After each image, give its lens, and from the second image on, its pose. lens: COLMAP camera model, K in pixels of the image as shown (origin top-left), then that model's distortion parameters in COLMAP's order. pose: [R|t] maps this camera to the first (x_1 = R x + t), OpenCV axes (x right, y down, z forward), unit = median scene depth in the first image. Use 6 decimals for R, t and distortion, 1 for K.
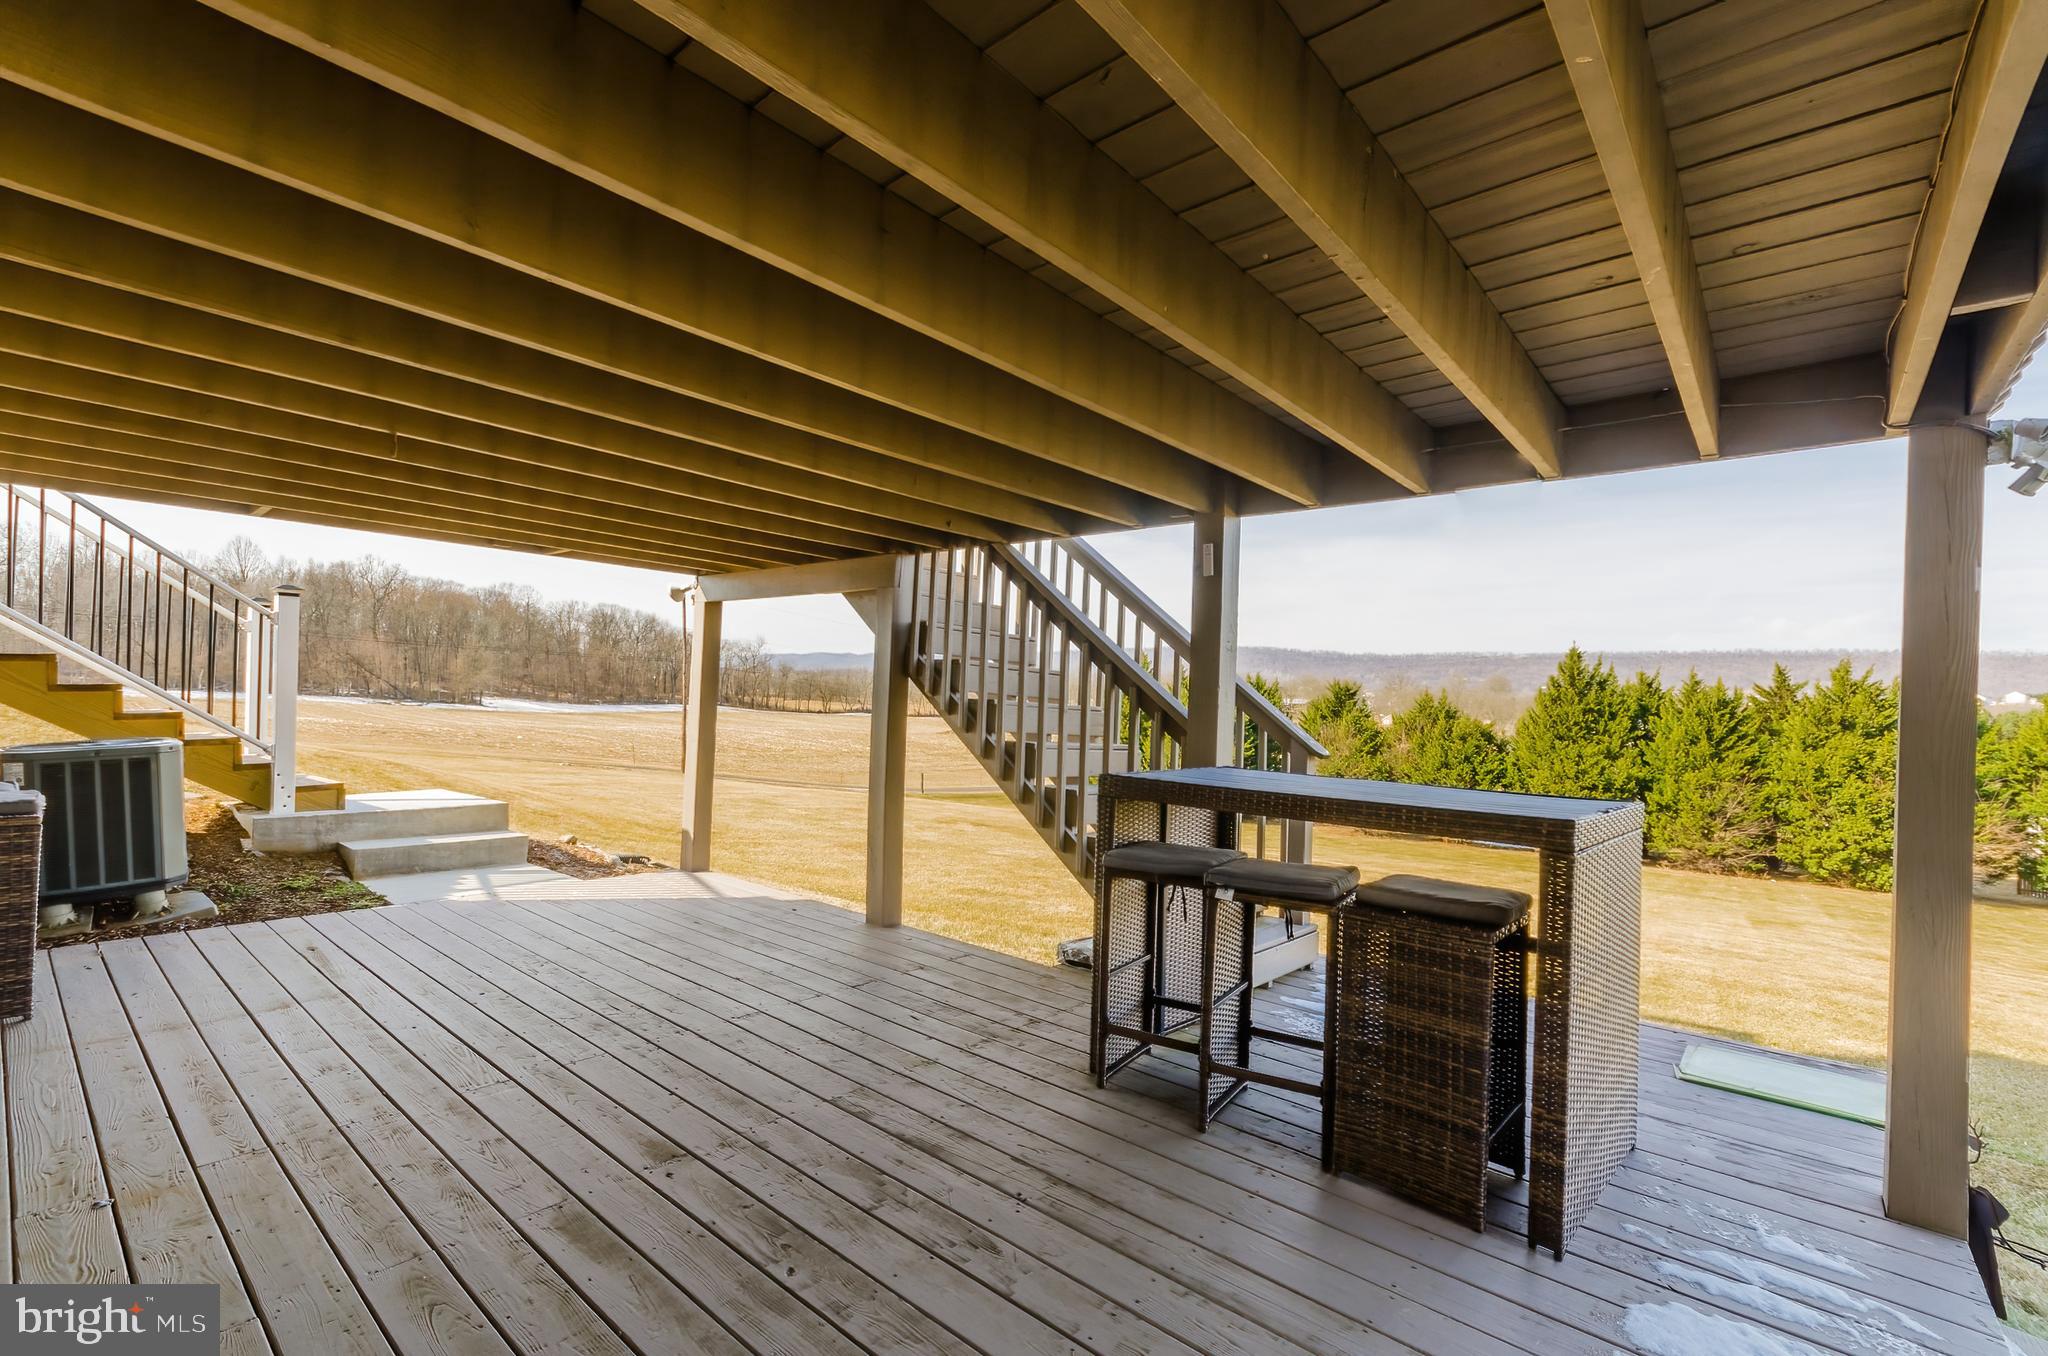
lens RADIAL K [[897.8, 0, 1044.1], [0, 897.8, 694.6], [0, 0, 1]] dist [0.009382, -0.001397]
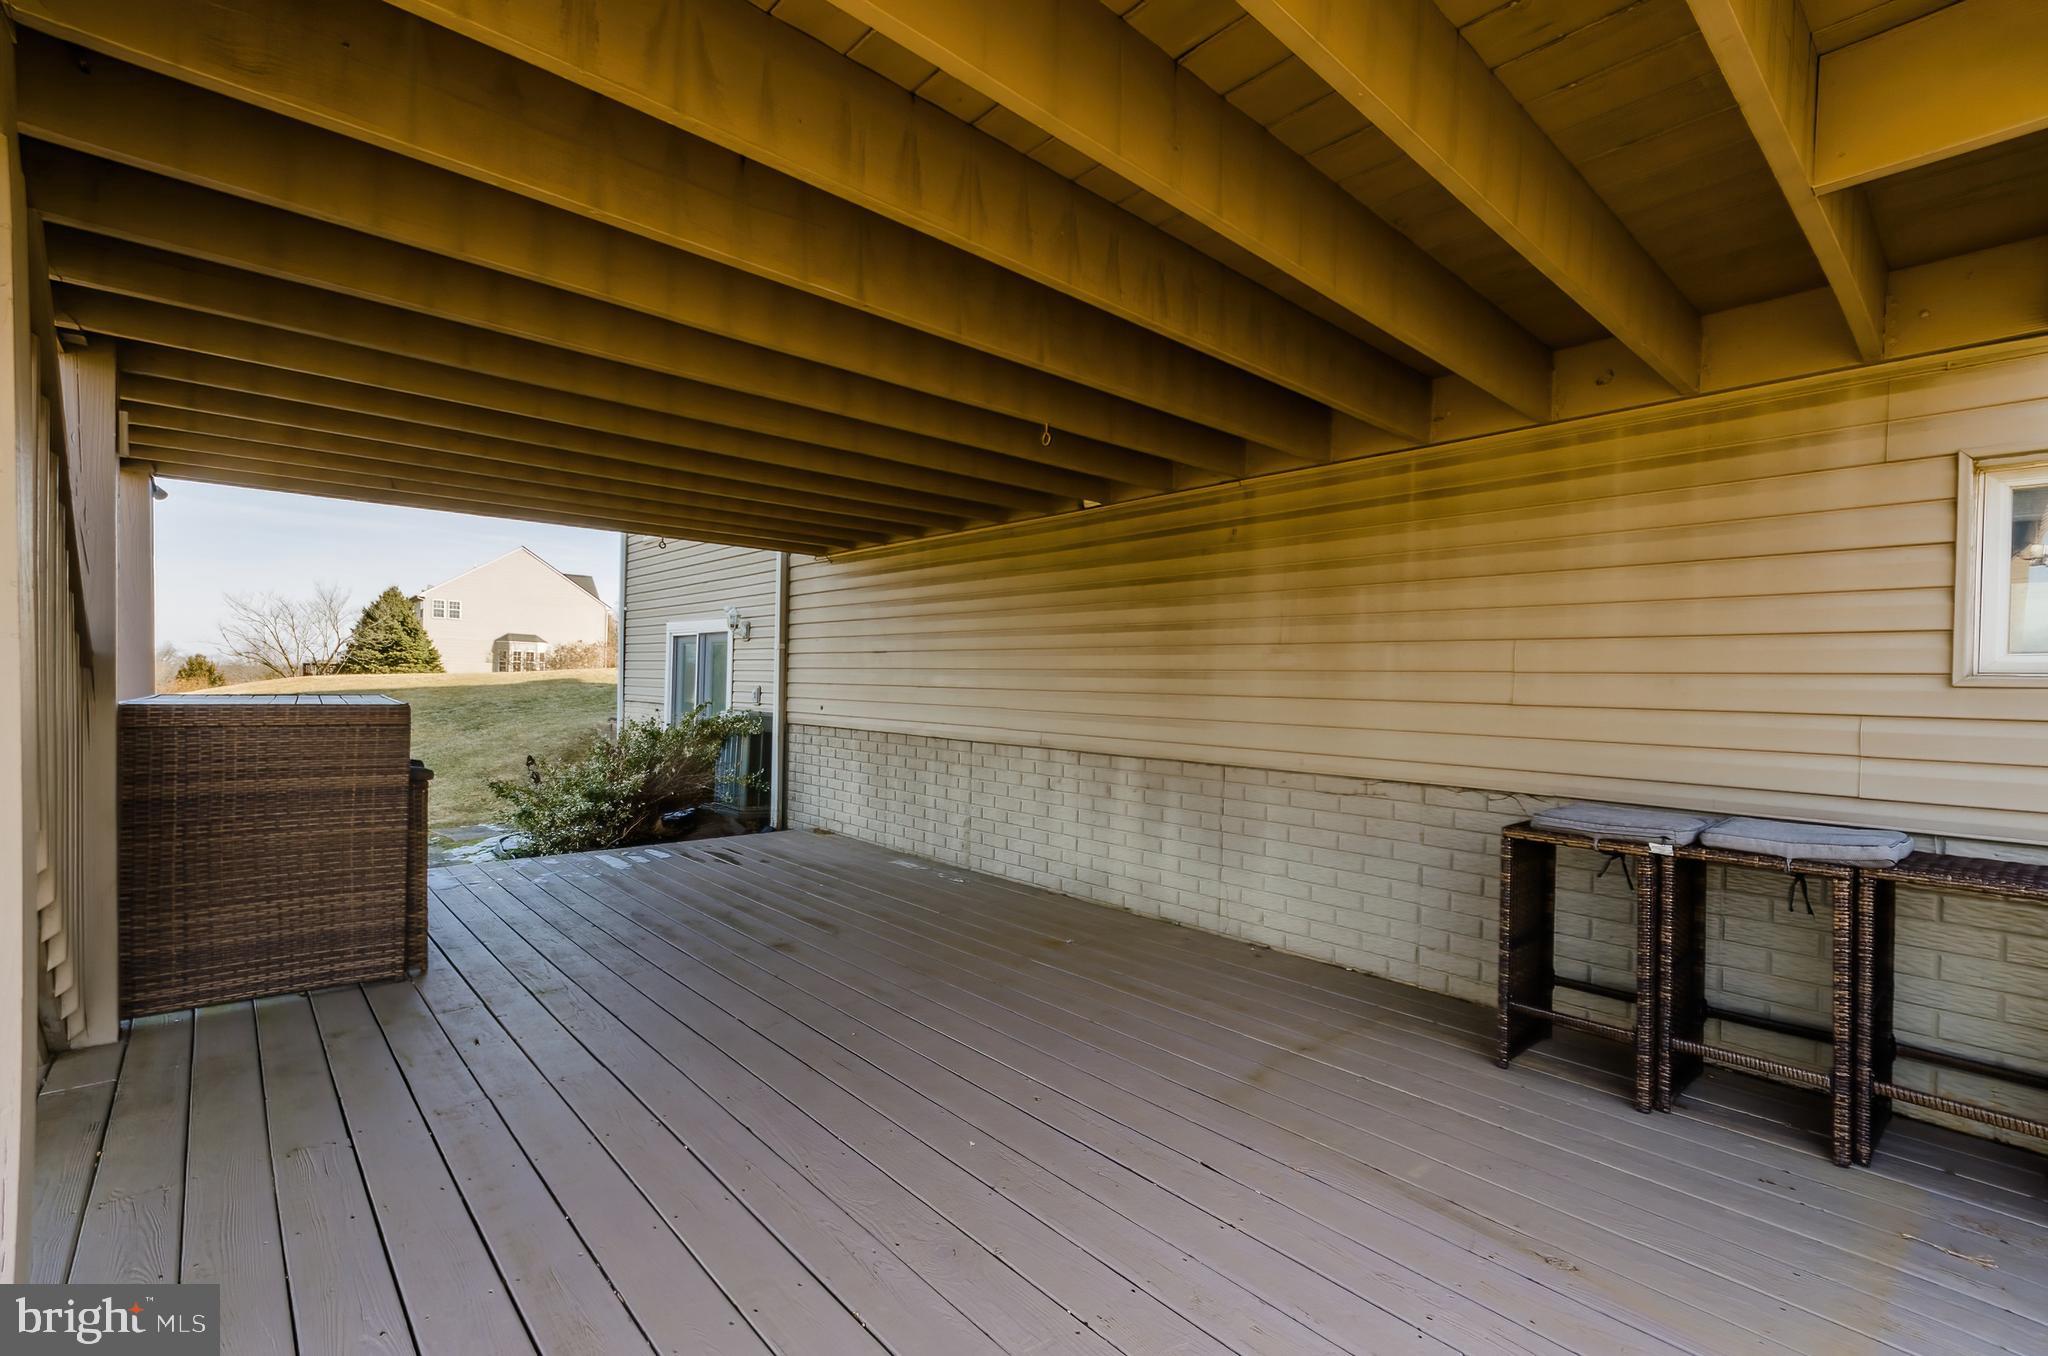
lens RADIAL K [[897.8, 0, 1053.1], [0, 897.8, 690.7], [0, 0, 1]] dist [0.009382, -0.001397]
pose [[-0.990476, -0.054622, 0.126389, -0.054566], [-0.053958, 0.998506, 0.008677, 0.001428], [-0.126674, 0.001775, -0.991943, 0.128542]]
